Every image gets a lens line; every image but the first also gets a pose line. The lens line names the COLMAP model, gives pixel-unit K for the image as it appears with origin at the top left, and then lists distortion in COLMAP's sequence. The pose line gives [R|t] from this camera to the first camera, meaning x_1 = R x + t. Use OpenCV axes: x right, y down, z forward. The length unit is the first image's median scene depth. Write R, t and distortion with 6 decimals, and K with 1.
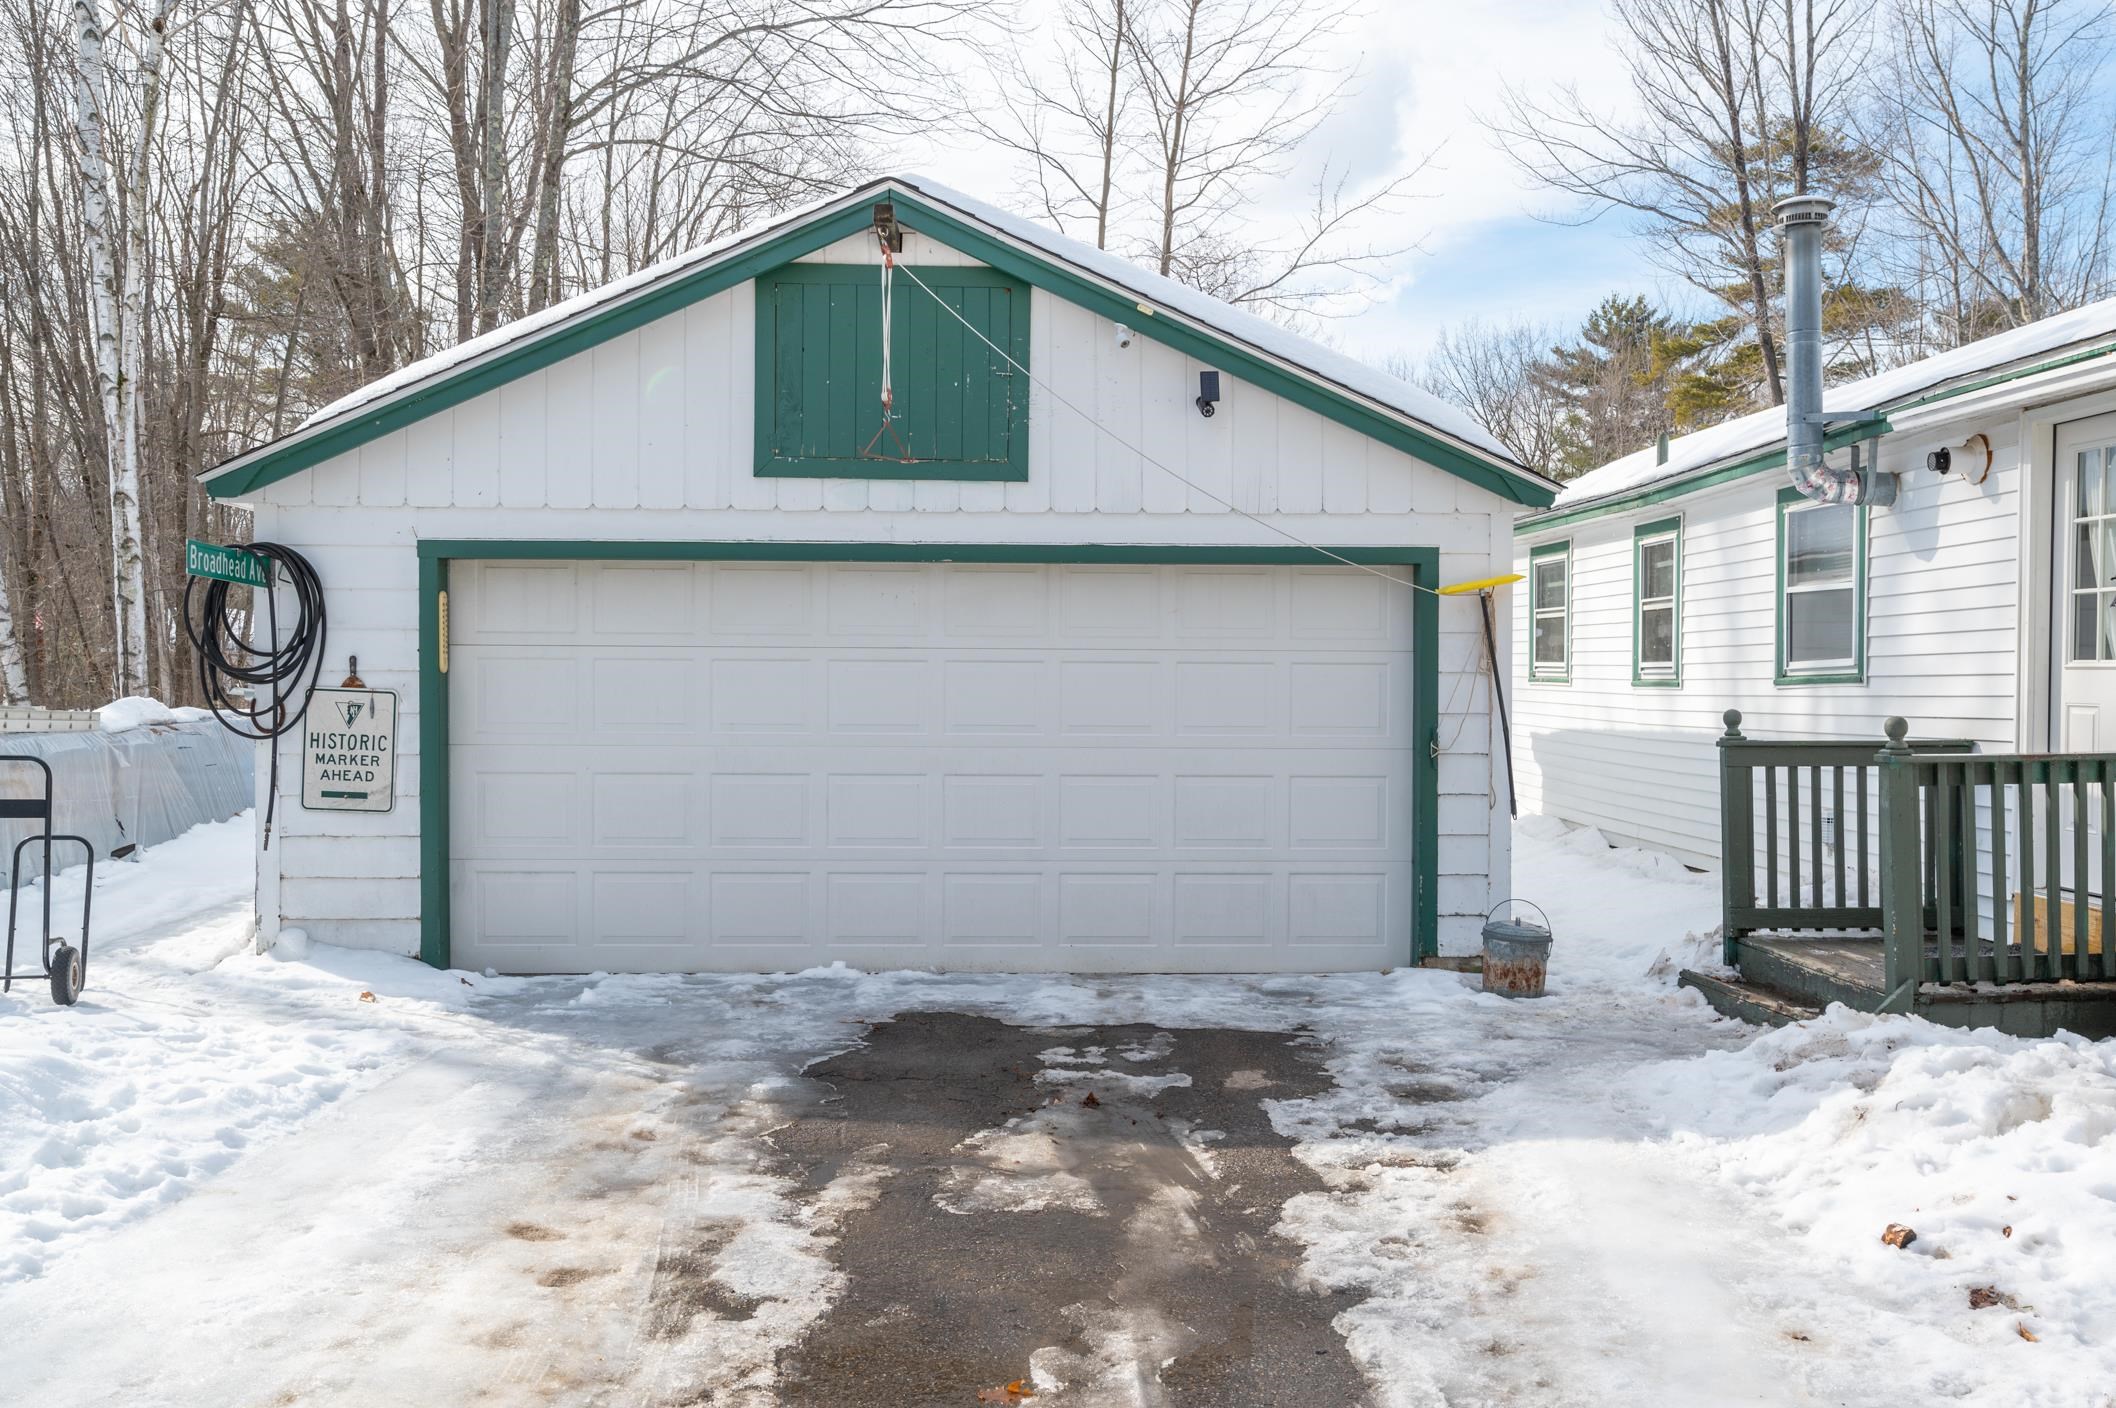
lens RADIAL K [[1869.9, 0, 1067.3], [0, 1869.9, 707.1], [0, 0, 1]] dist [0.016154, -0.003661]
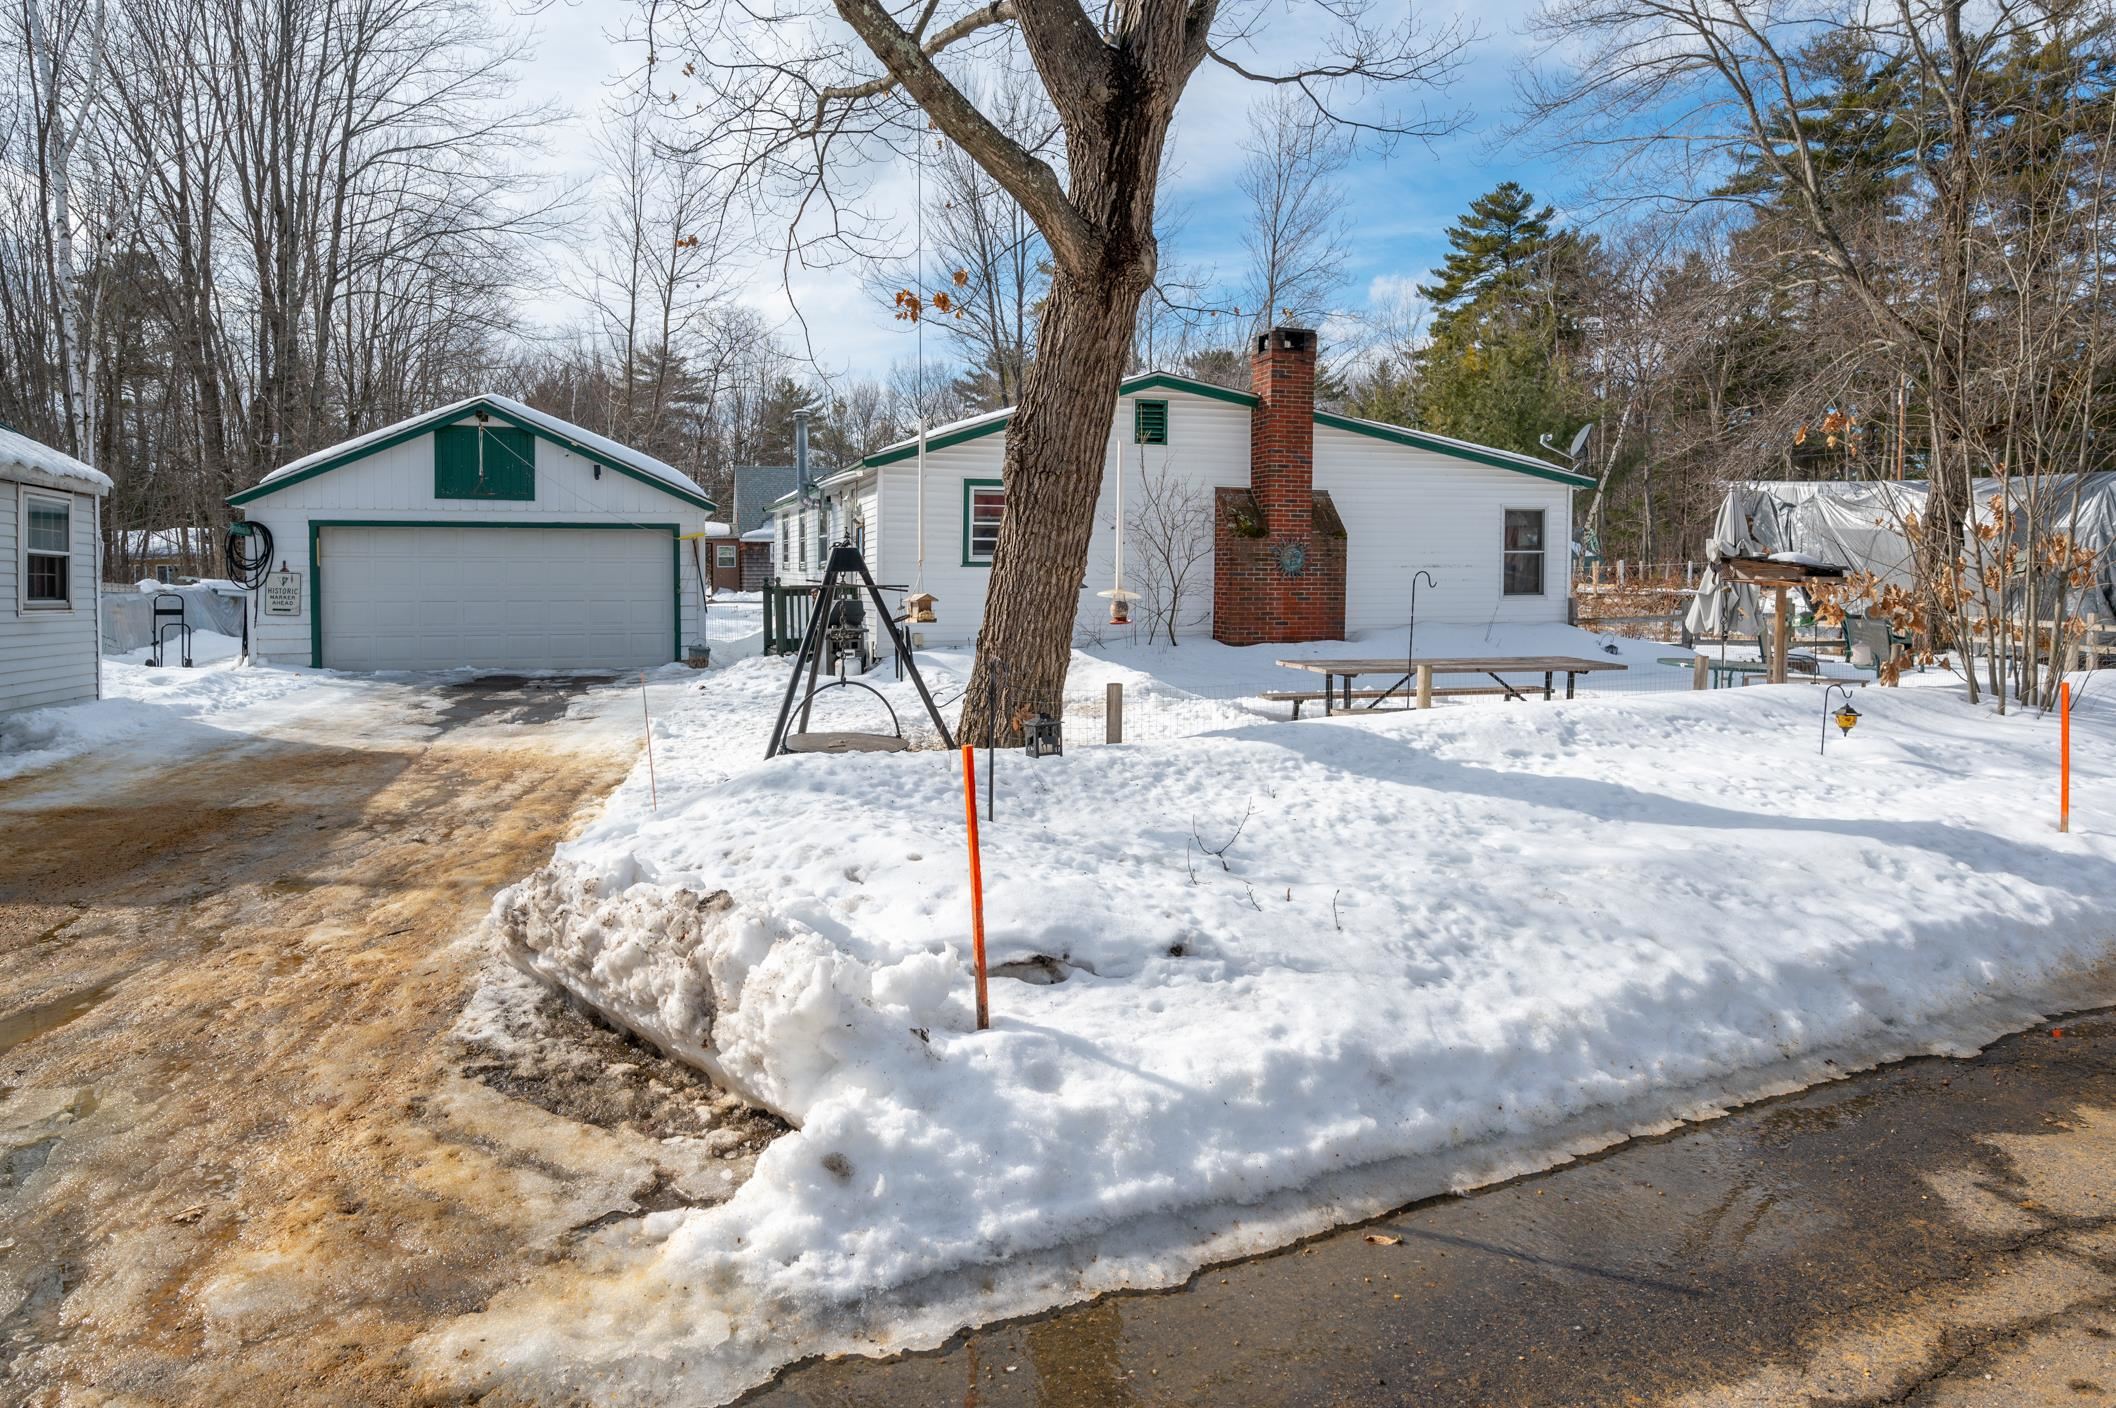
lens RADIAL K [[1219.1, 0, 970.8], [0, 1219.1, 604.7], [0, 0, 1]] dist [-0.014458, 0.005731]
pose [[0.973494, -0.010178, 0.228487, 0.207934], [0.007593, 0.999897, 0.012188, 0.024659], [-0.228587, -0.010130, 0.973471, -1.020093]]
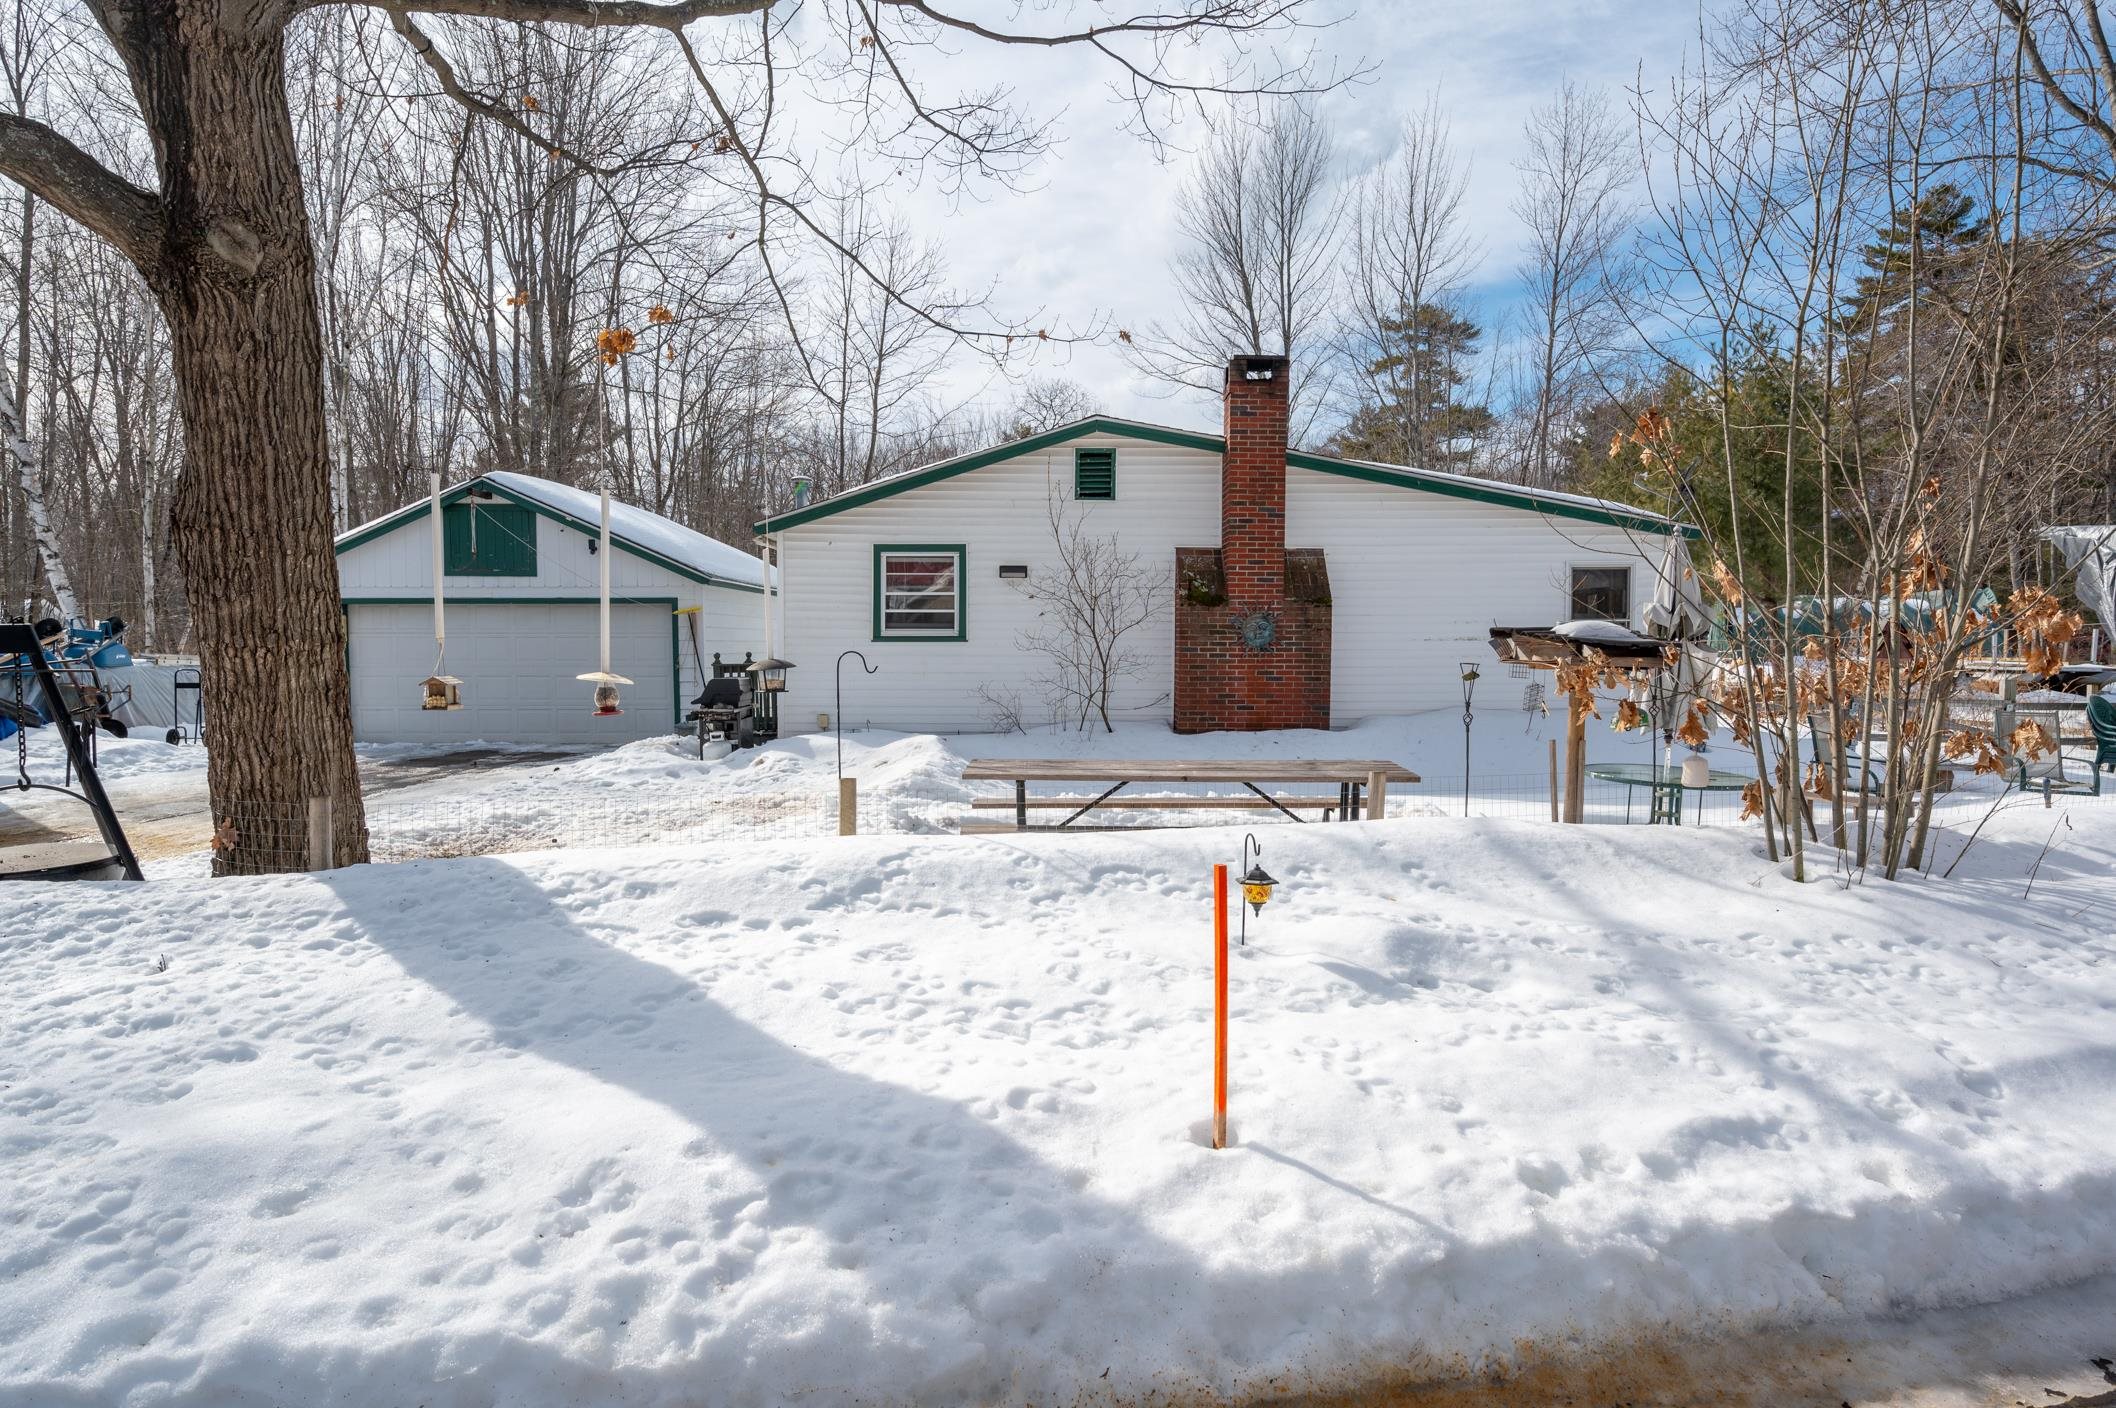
lens RADIAL K [[1219.1, 0, 1046.2], [0, 1219.1, 666.6], [0, 0, 1]] dist [-0.014458, 0.005731]
pose [[0.999599, -0.005214, -0.027843, 0.842086], [0.005259, 0.999985, 0.001556, 0.022780], [0.027834, -0.001702, 0.999611, -0.897139]]
